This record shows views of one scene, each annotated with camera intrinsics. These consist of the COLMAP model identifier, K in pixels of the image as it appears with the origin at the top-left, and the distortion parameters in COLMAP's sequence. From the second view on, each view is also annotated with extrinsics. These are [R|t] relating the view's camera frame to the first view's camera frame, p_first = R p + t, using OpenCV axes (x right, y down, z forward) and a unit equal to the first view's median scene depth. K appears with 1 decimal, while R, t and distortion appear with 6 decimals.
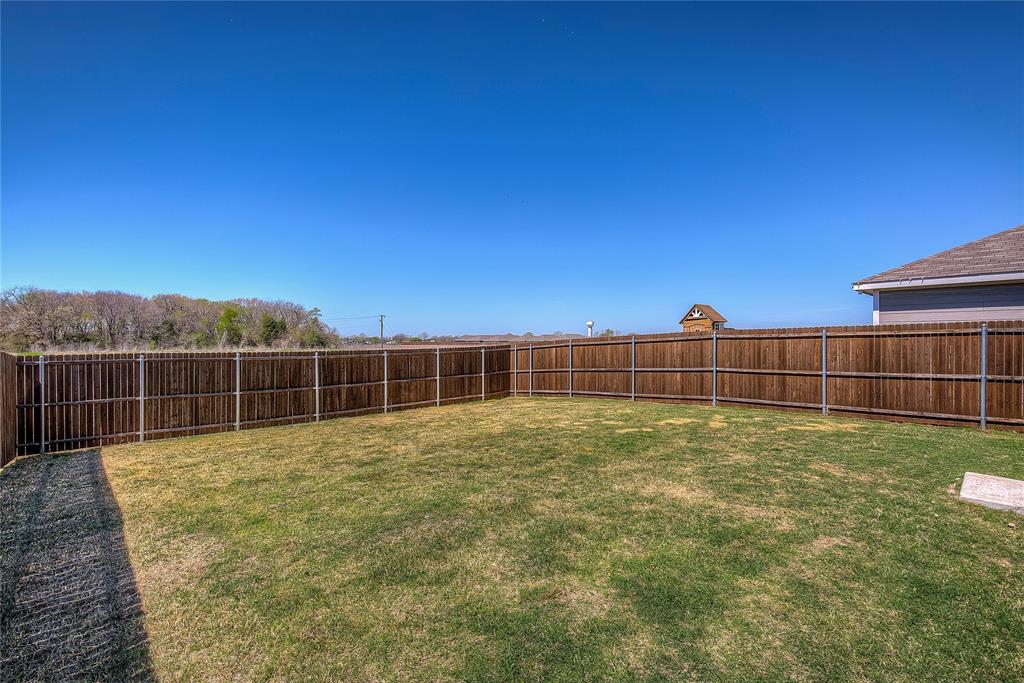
lens RADIAL K [[466.9, 0, 515.3], [0, 466.9, 347.1], [0, 0, 1]] dist [-0.000565, 0.000518]
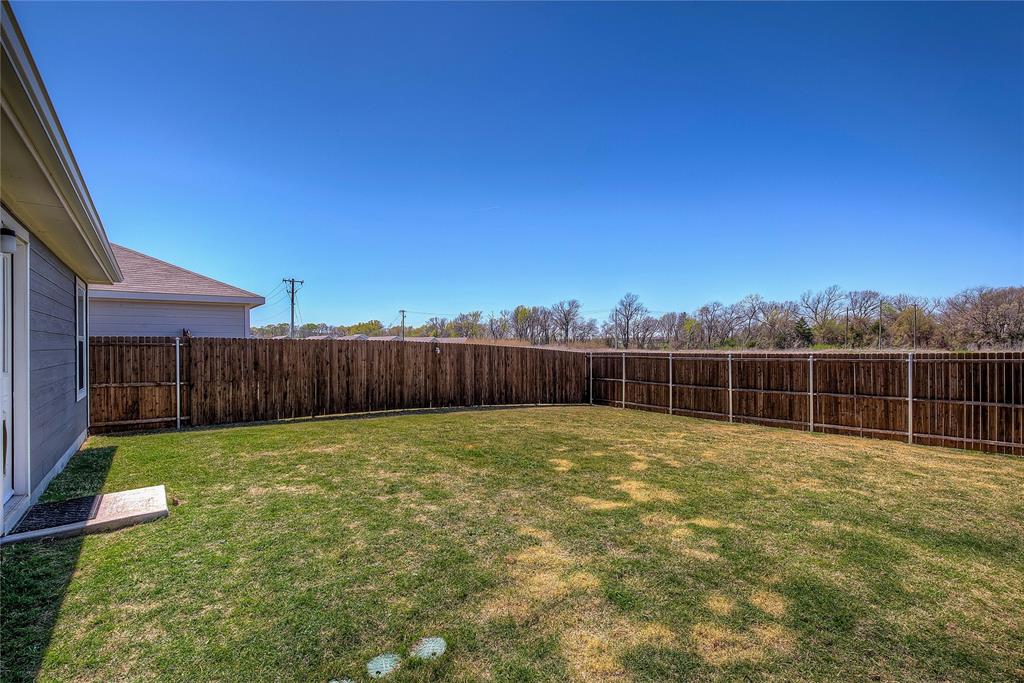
lens RADIAL K [[467.1, 0, 514.5], [0, 467.1, 344.0], [0, 0, 1]] dist [-0.000898, 0.000643]
pose [[-0.088412, 0.000608, -0.996084, 0.569382], [-0.003258, 0.999994, 0.000899, -0.010534], [0.996079, 0.003324, -0.088409, 0.552564]]
